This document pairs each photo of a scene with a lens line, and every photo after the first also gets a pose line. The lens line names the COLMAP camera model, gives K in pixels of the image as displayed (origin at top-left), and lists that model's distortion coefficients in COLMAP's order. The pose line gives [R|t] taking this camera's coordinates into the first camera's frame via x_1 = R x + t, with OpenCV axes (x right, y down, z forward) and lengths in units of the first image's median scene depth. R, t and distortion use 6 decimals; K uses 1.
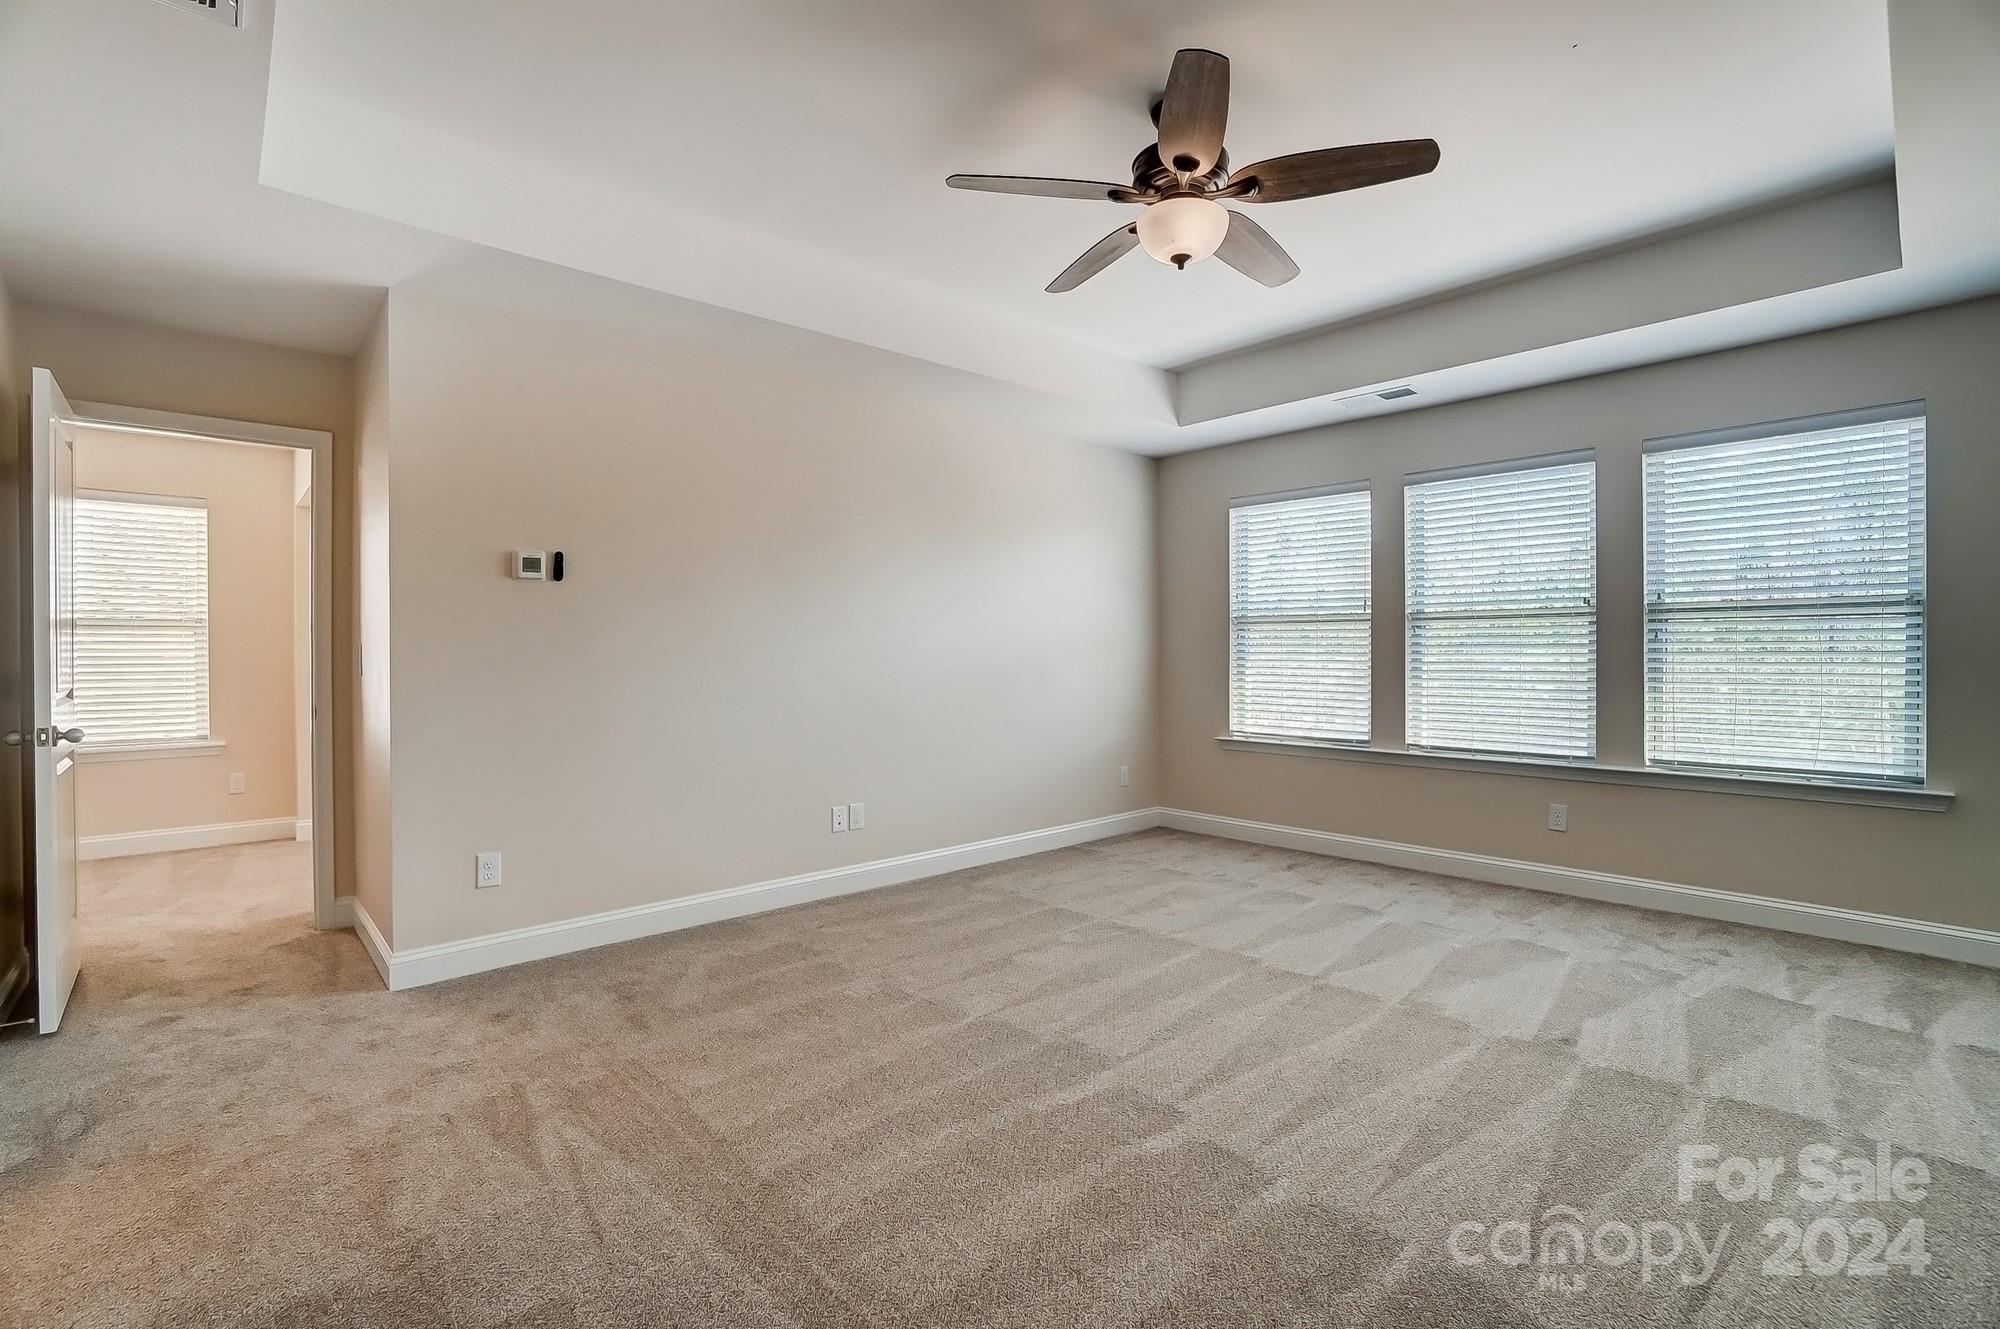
lens RADIAL K [[891.2, 0, 992.4], [0, 891.2, 657.3], [0, 0, 1]] dist [-0.062767, 0.022556]
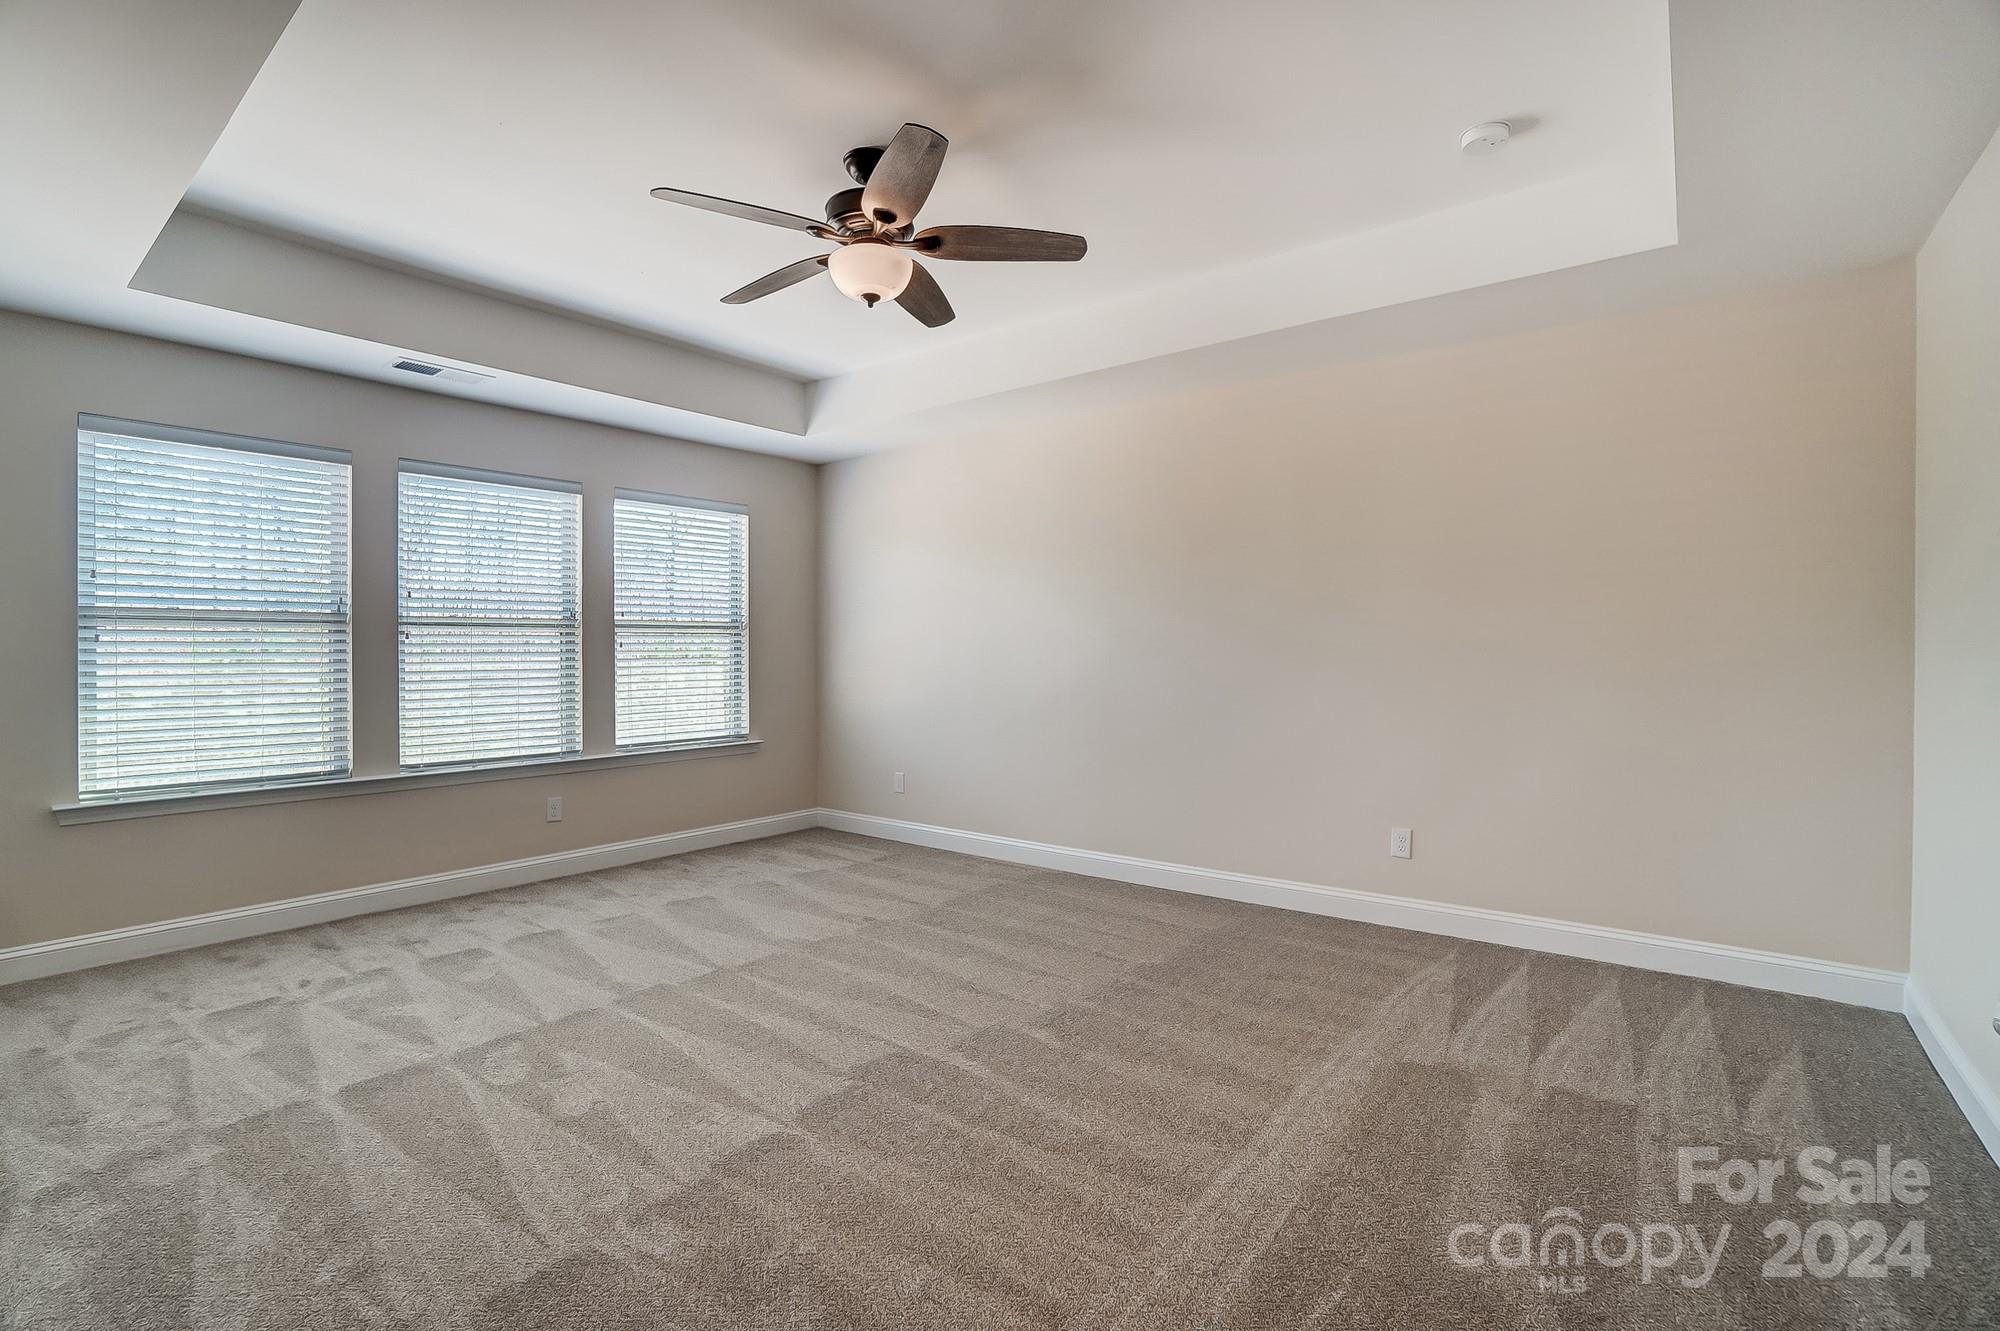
lens RADIAL K [[891.2, 0, 992.4], [0, 891.2, 658.3], [0, 0, 1]] dist [-0.062767, 0.022556]
pose [[-0.144177, -0.000965, 0.989551, -0.577350], [0.016059, 0.999866, 0.003315, -0.002351], [-0.989422, 0.016370, -0.144142, 0.664835]]
